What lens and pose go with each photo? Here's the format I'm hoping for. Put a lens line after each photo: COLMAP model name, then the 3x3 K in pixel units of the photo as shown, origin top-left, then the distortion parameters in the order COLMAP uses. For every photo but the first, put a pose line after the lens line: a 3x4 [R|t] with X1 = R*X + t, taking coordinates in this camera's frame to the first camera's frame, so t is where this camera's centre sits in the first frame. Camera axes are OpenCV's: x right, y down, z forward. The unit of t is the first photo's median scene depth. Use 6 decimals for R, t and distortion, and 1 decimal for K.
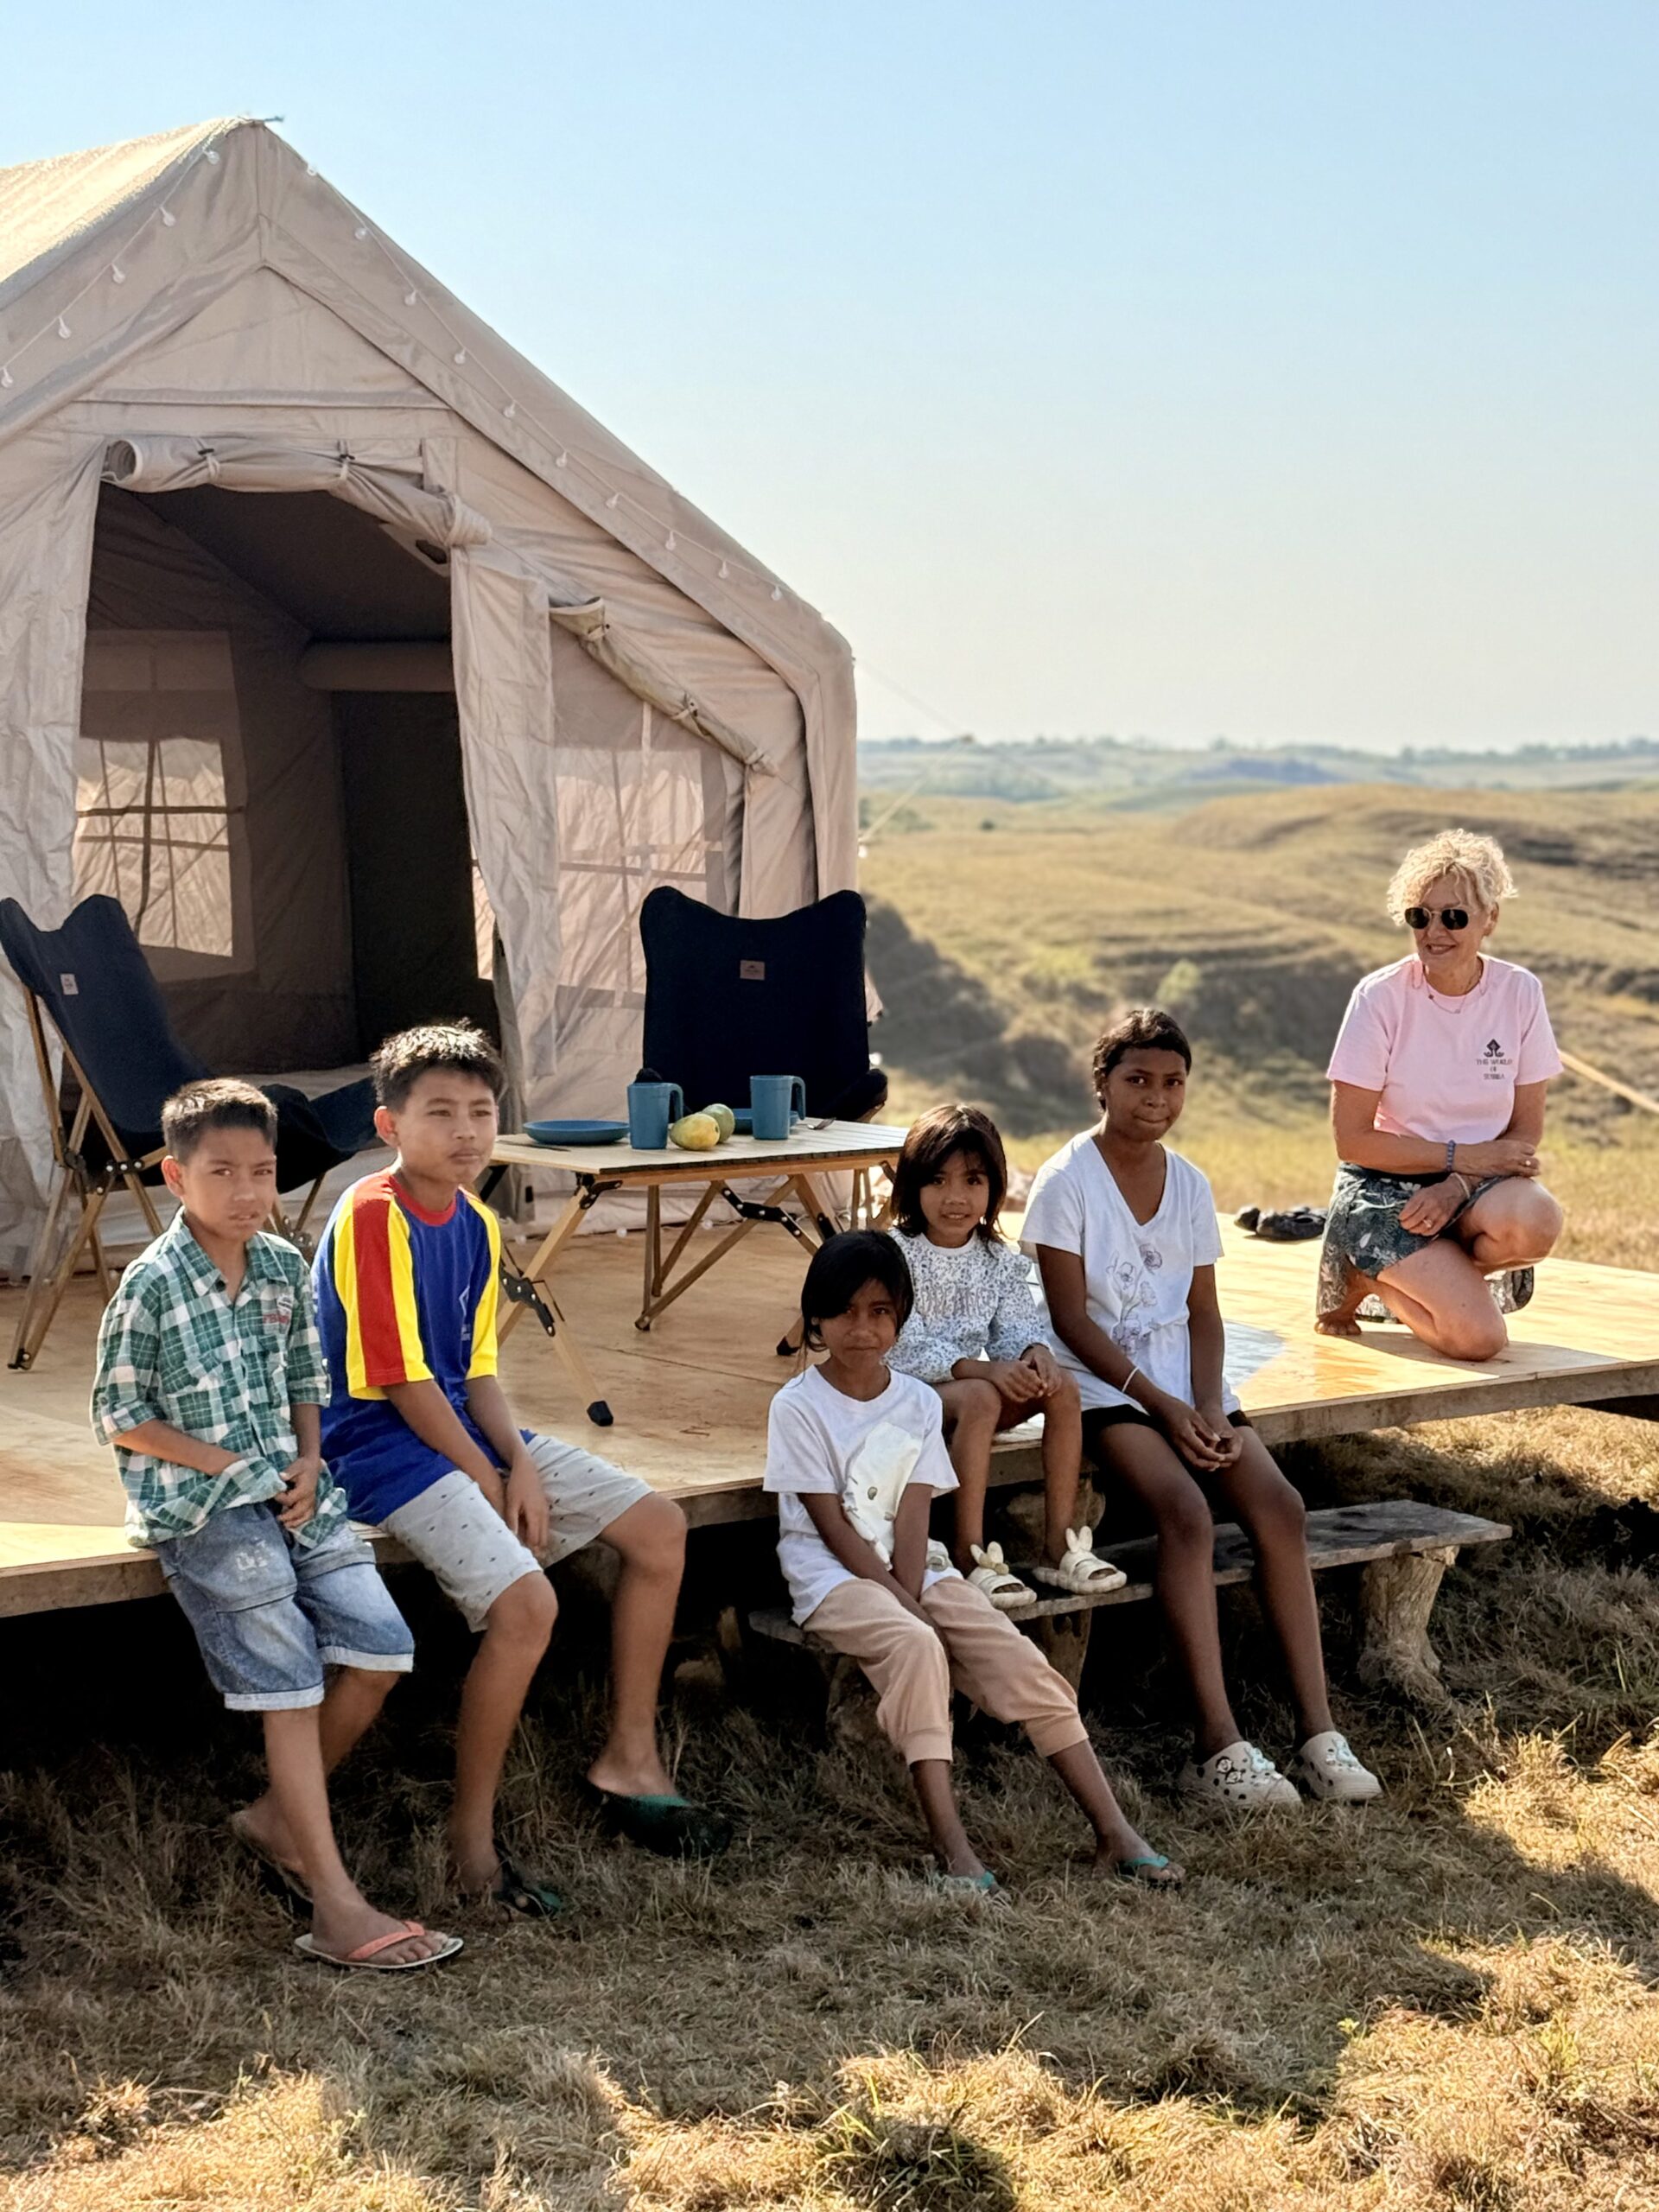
lens RADIAL K [[3895.2, 0, 830.7], [0, 3895.2, 1101.6], [0, 0, 1]] dist [0.074743, 0.000000]
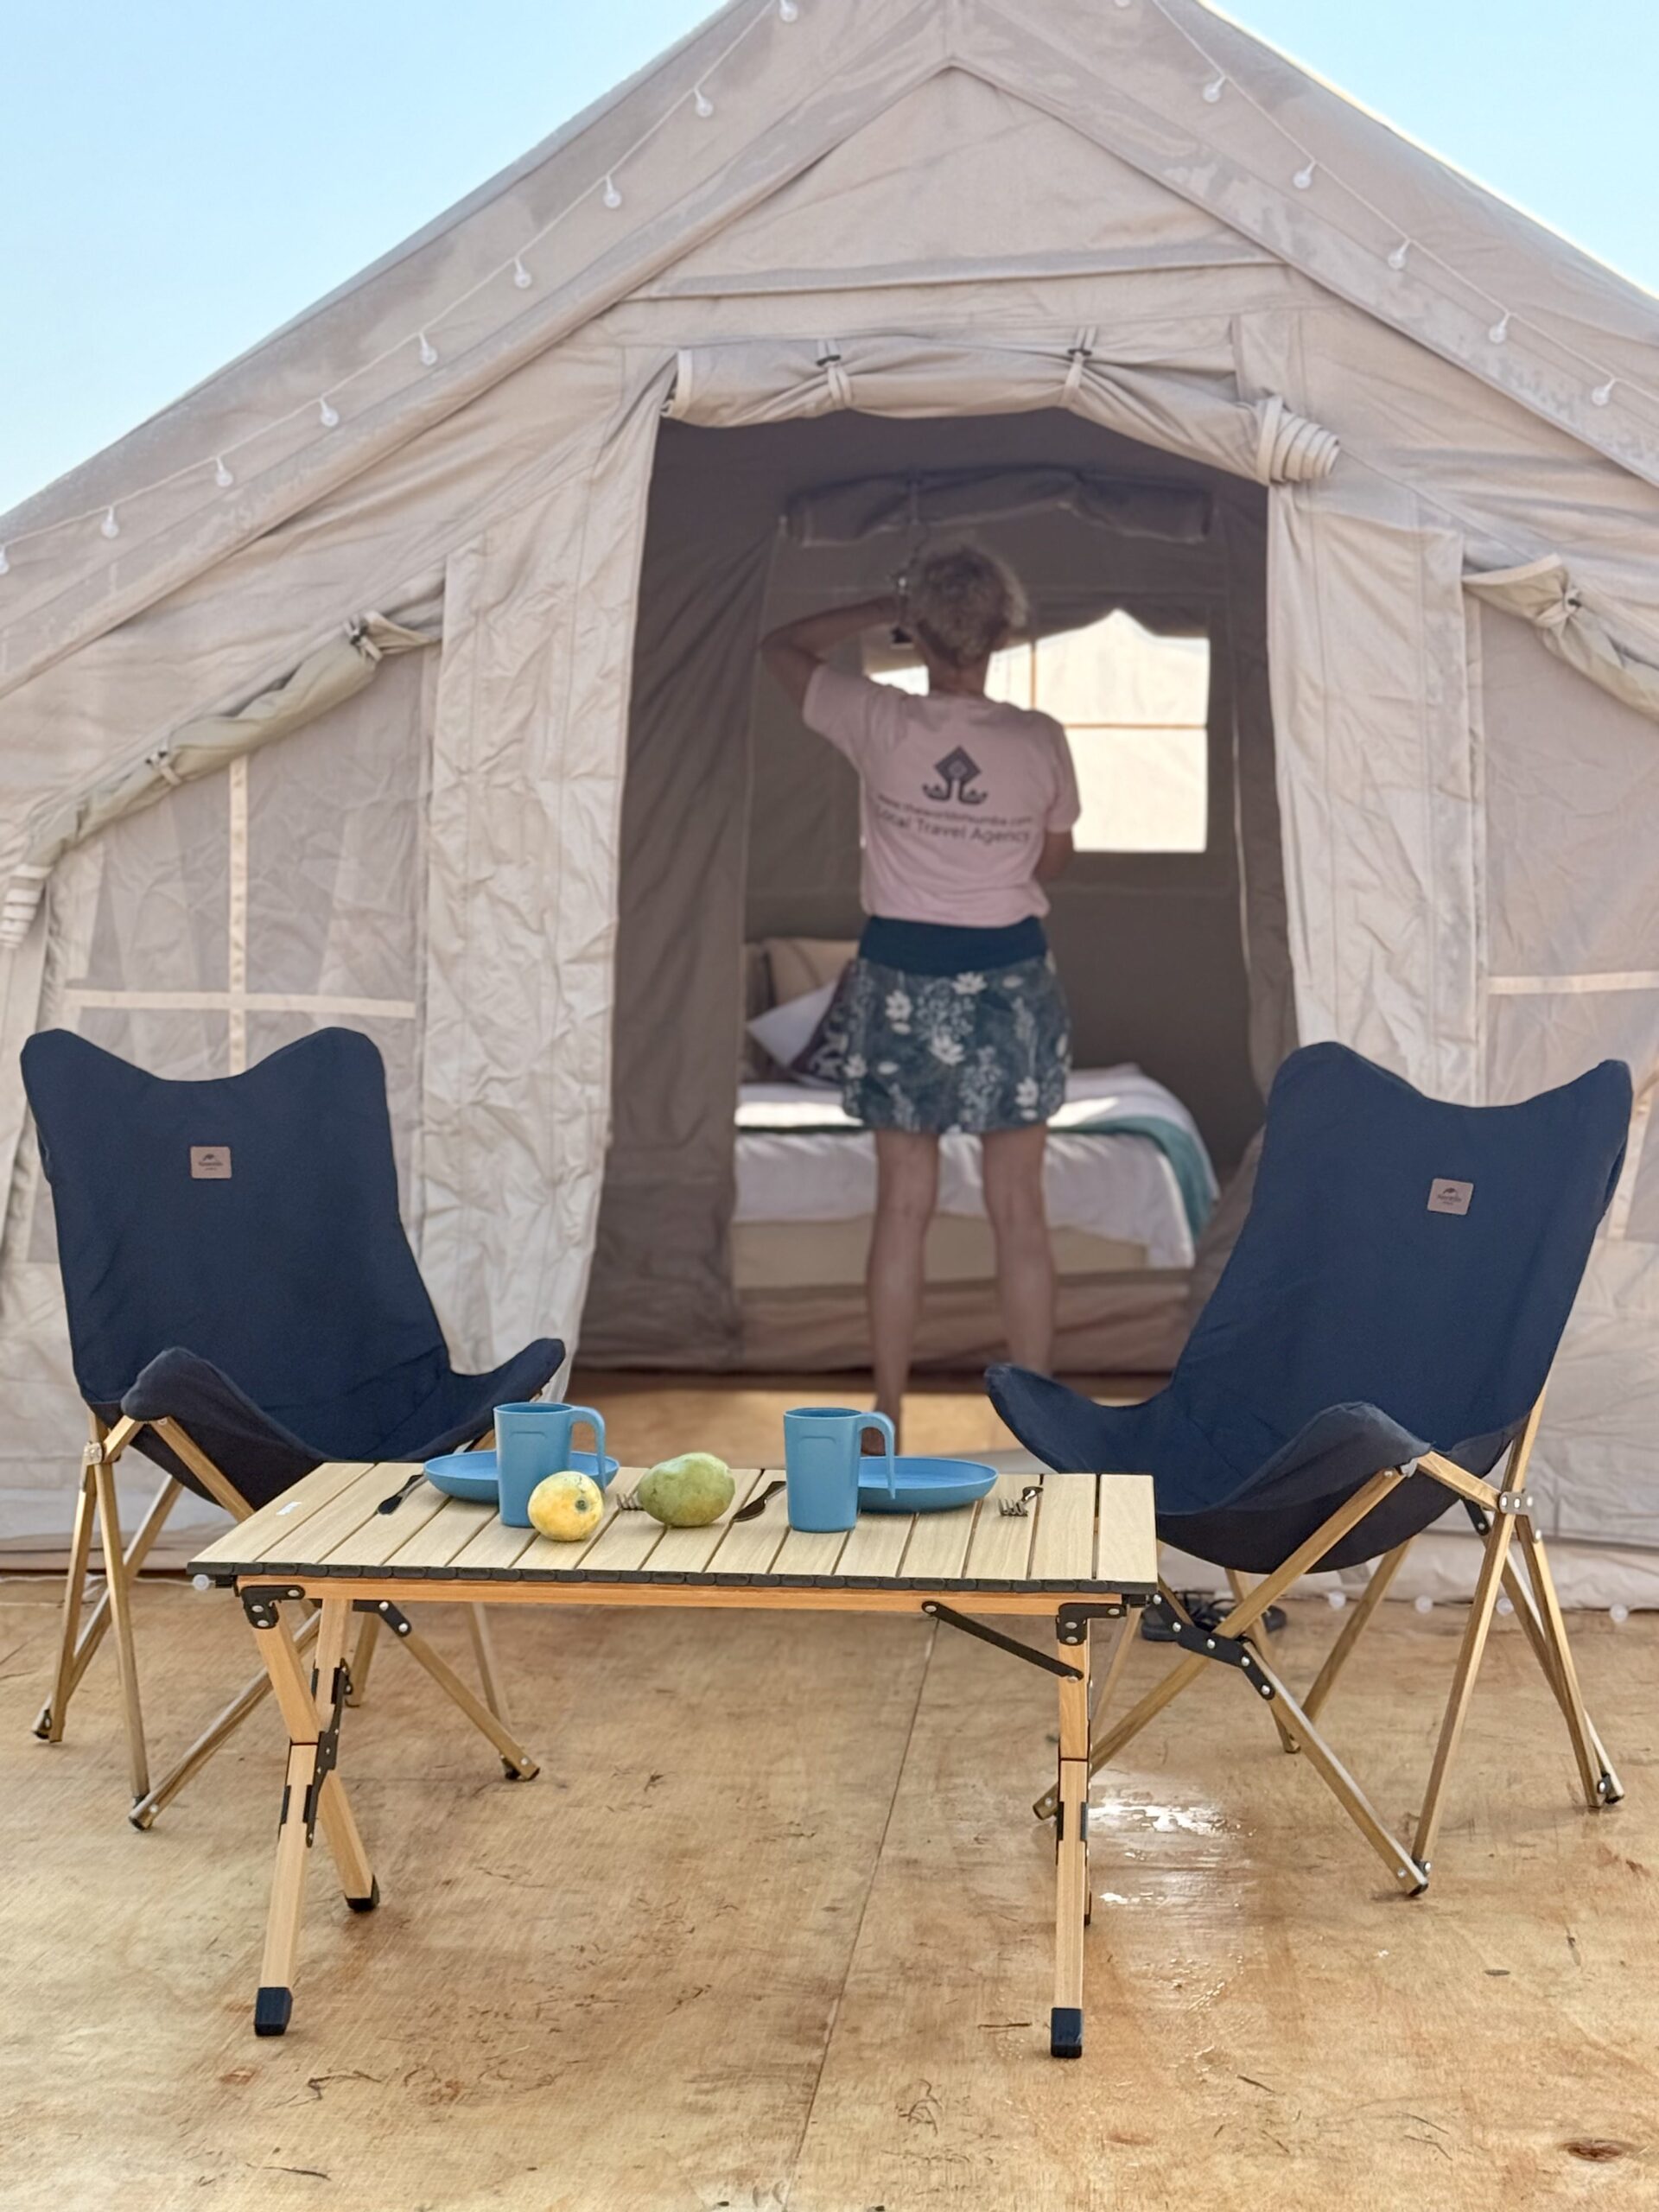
lens RADIAL K [[3895.2, 0, 828.8], [0, 3895.2, 1115.1], [0, 0, 1]] dist [0.074743, 0.000000]
pose [[0.716934, 0.046738, -0.695572, 0.292497], [-0.061703, 0.998089, 0.003467, -0.040141], [0.694405, 0.040433, 0.718448, 0.513783]]
